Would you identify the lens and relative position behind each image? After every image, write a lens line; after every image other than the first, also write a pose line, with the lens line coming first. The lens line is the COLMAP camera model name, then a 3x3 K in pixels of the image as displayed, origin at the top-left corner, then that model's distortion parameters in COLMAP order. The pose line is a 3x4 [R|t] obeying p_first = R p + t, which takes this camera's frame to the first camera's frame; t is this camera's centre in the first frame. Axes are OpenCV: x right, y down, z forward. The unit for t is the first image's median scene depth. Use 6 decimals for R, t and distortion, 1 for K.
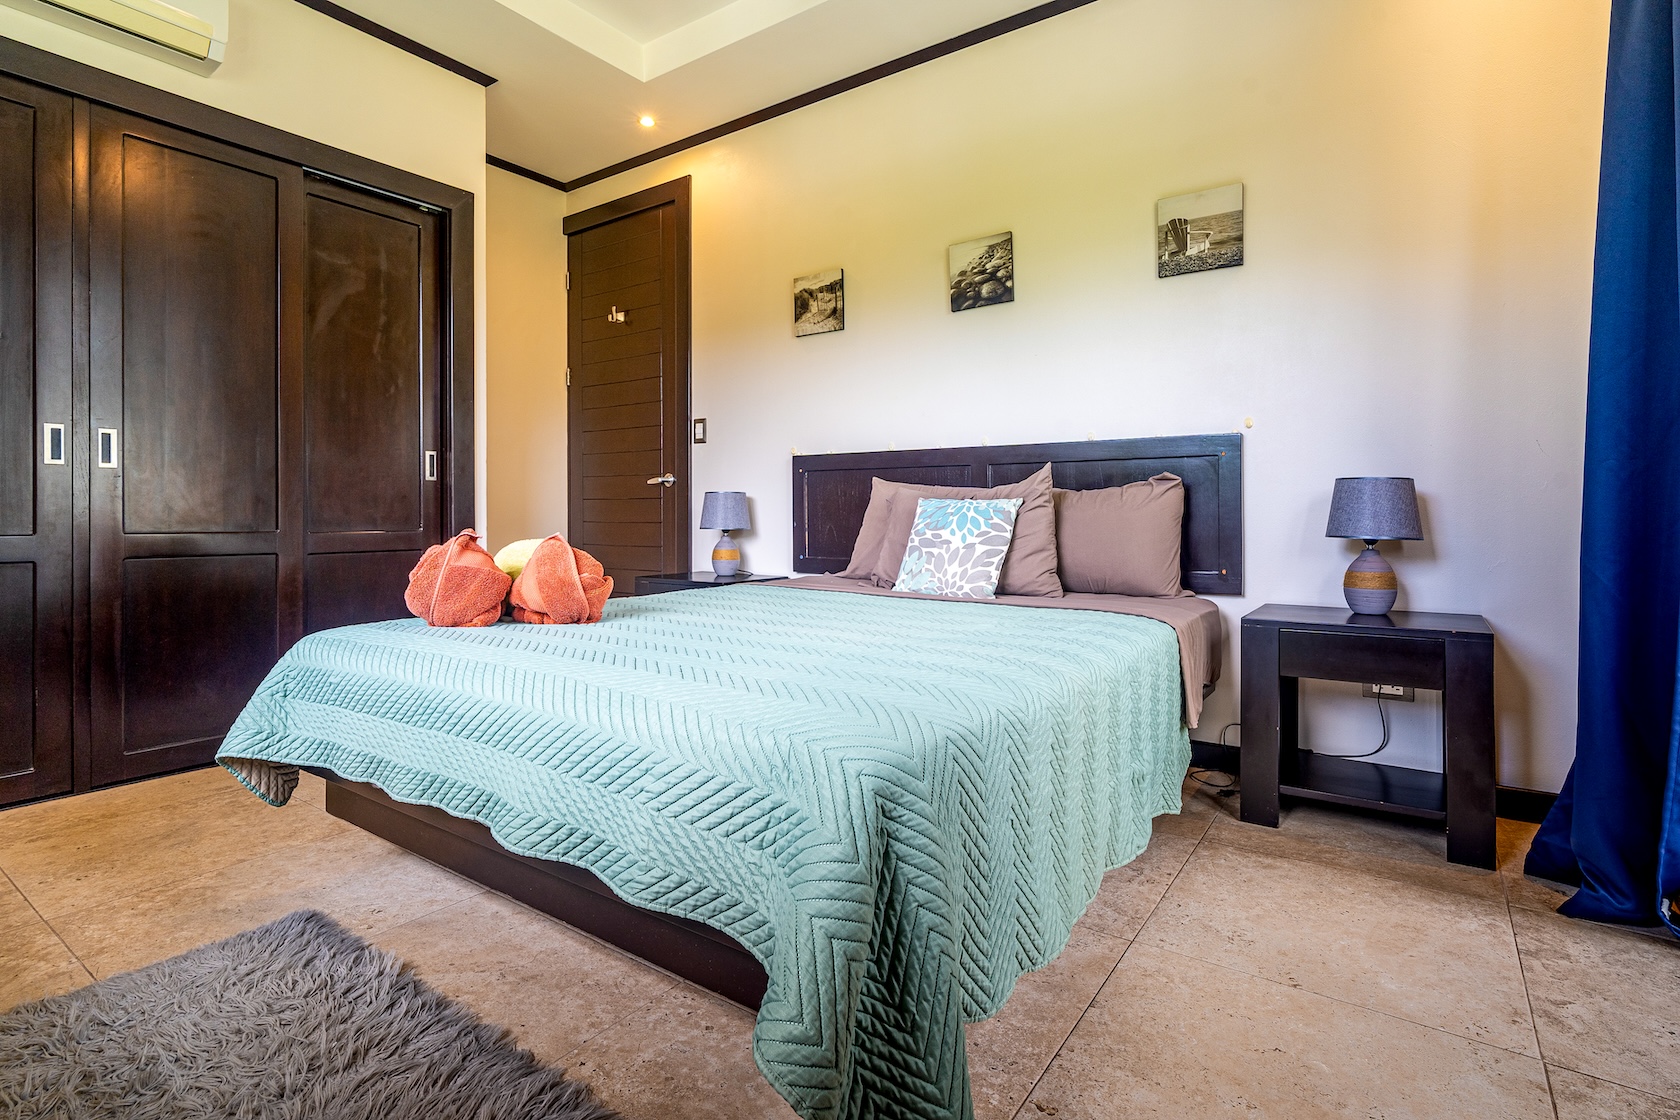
lens RADIAL K [[817.7, 0, 840.0], [0, 817.7, 560.0], [0, 0, 1]] dist [-0.016888, -0.000562]
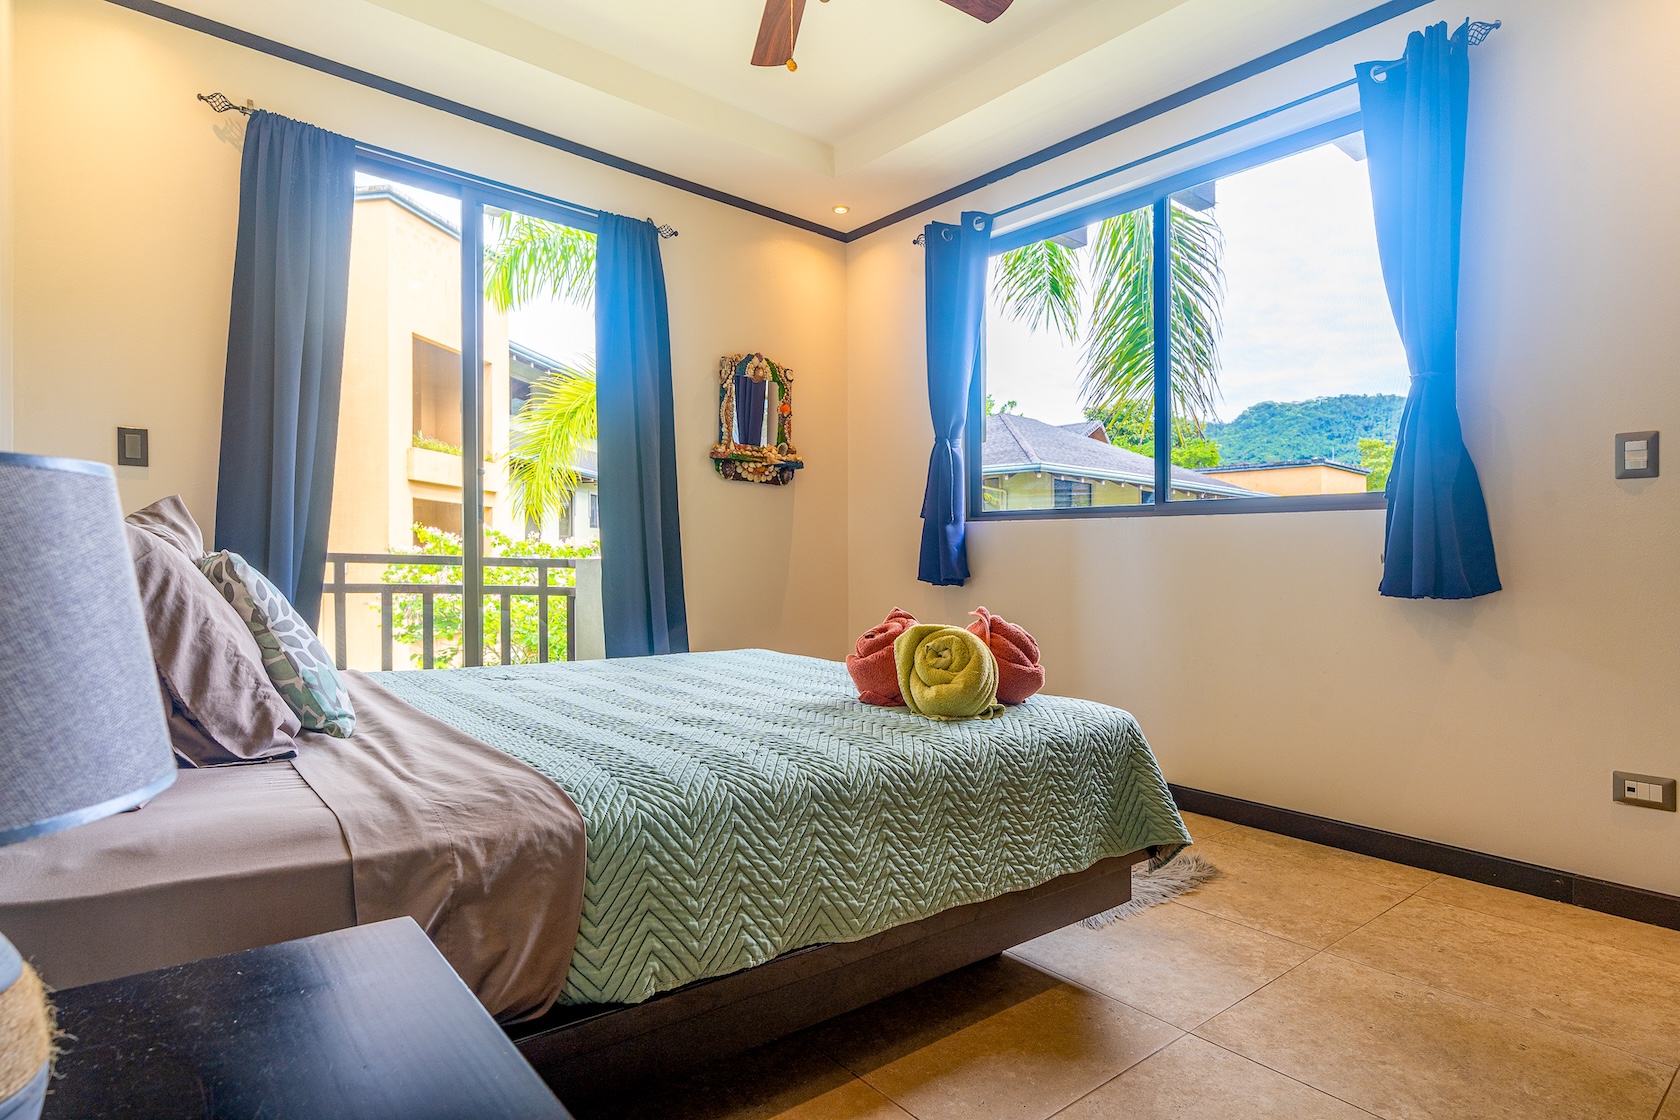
lens RADIAL K [[875.9, 0, 836.4], [0, 875.9, 542.3], [0, 0, 1]] dist [-0.004426, 0.000100]
pose [[-0.963233, -0.025657, 0.267440, -0.342304], [-0.023136, 0.999653, 0.012574, -0.091638], [-0.267670, 0.005924, -0.963493, 1.341327]]
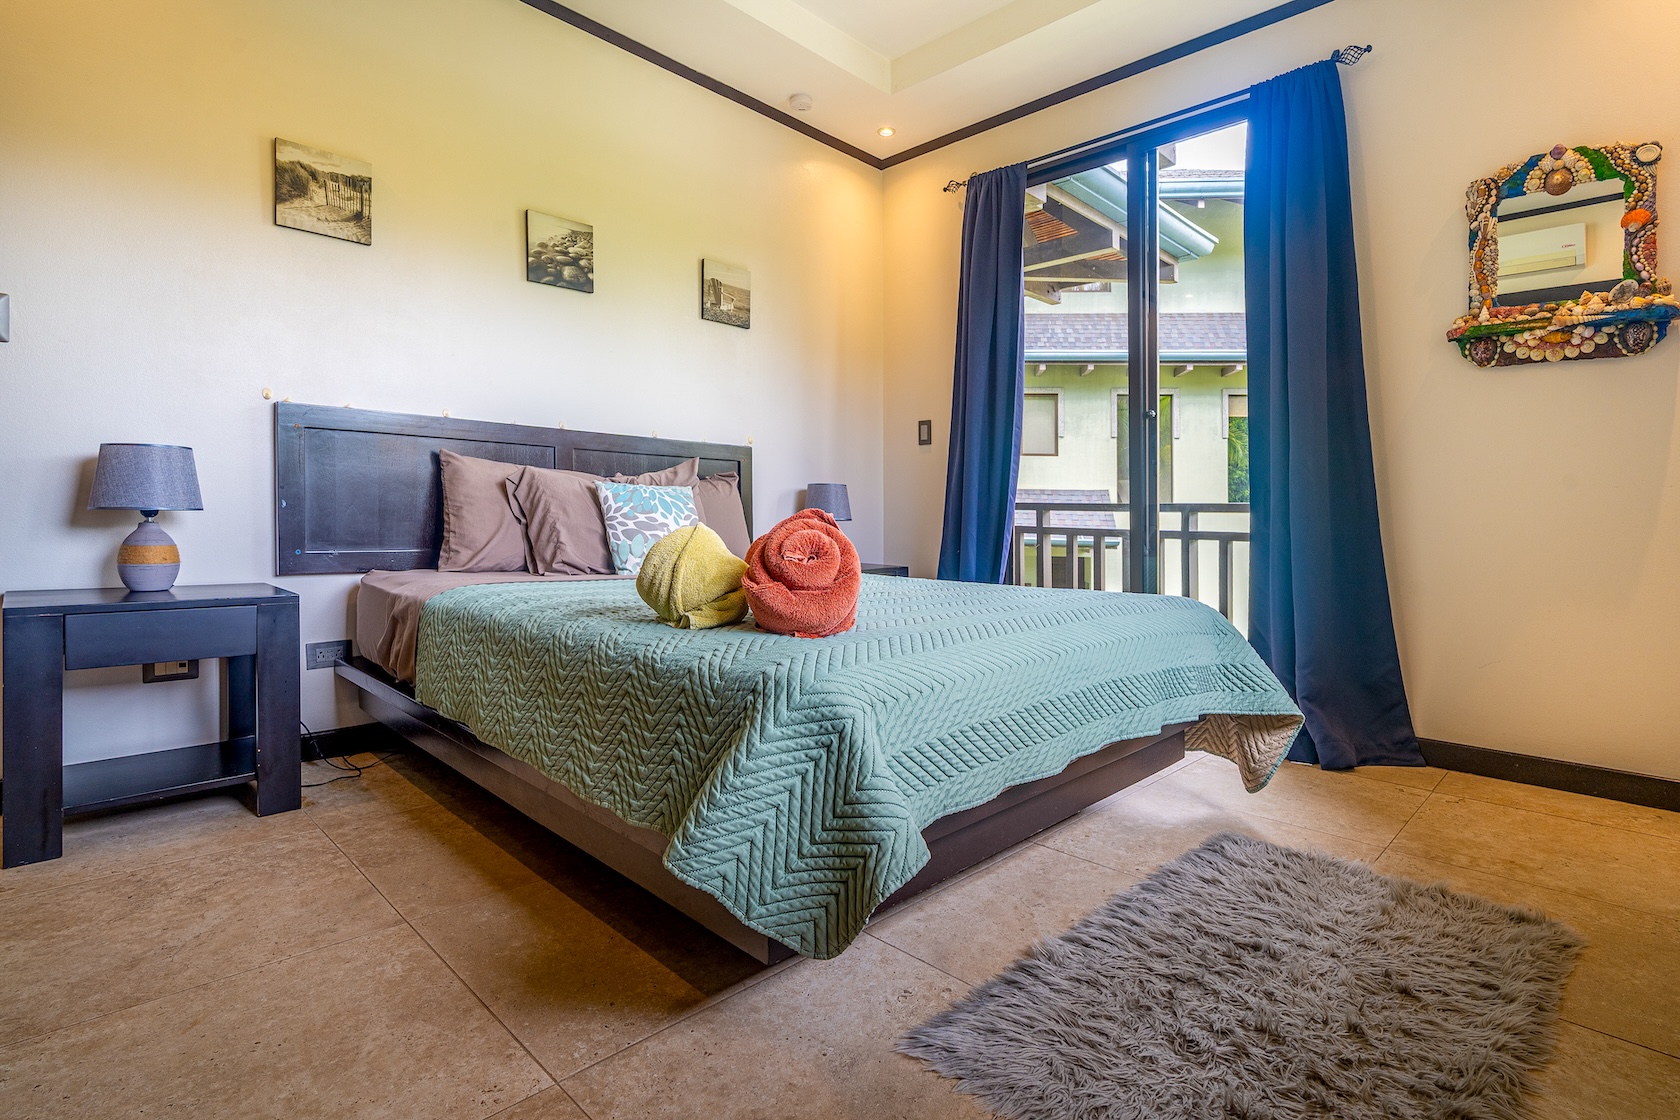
lens RADIAL K [[817.6, 0, 831.9], [0, 817.6, 532.6], [0, 0, 1]] dist [-0.011486, -0.000186]
pose [[0.169290, -0.025896, 0.985226, -0.771011], [0.020057, 0.999538, 0.022825, -0.027810], [-0.985362, 0.015897, 0.169731, 0.518492]]
